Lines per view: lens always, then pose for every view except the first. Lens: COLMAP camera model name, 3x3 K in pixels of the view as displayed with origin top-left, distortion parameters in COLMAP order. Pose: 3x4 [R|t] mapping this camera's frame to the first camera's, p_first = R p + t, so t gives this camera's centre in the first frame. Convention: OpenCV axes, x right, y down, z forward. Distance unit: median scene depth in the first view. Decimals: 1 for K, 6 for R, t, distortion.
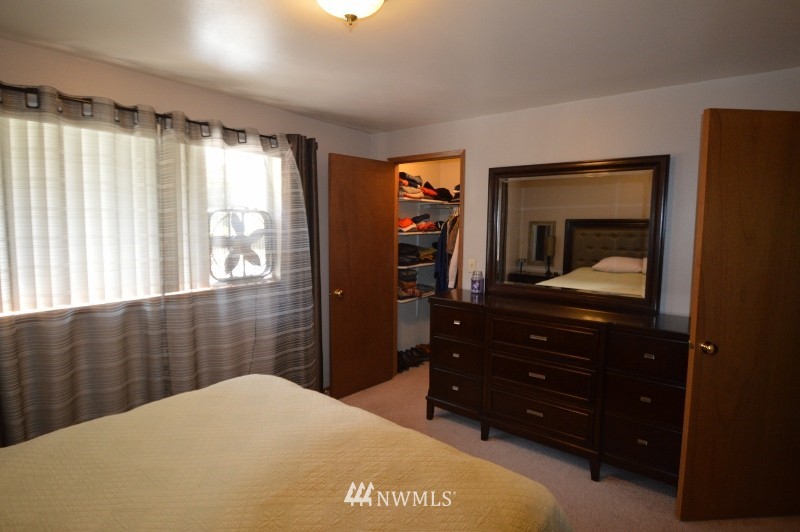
lens RADIAL K [[414.7, 0, 402.7], [0, 414.7, 256.3], [0, 0, 1]] dist [-0.003426, -0.015105]
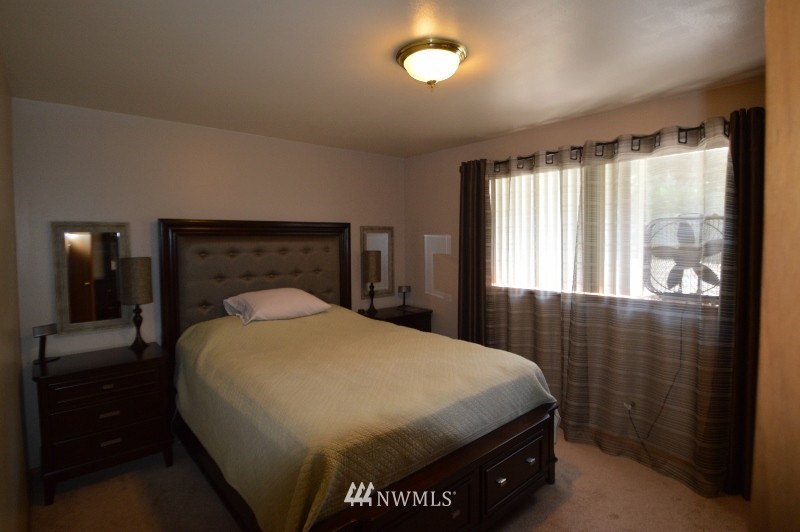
lens RADIAL K [[414.7, 0, 402.7], [0, 414.7, 256.3], [0, 0, 1]] dist [-0.003426, -0.015105]
pose [[-0.194688, 0.023815, -0.980576, 0.690738], [-0.073419, 0.996547, 0.038780, -0.022335], [0.978114, 0.079543, -0.192267, 0.677734]]
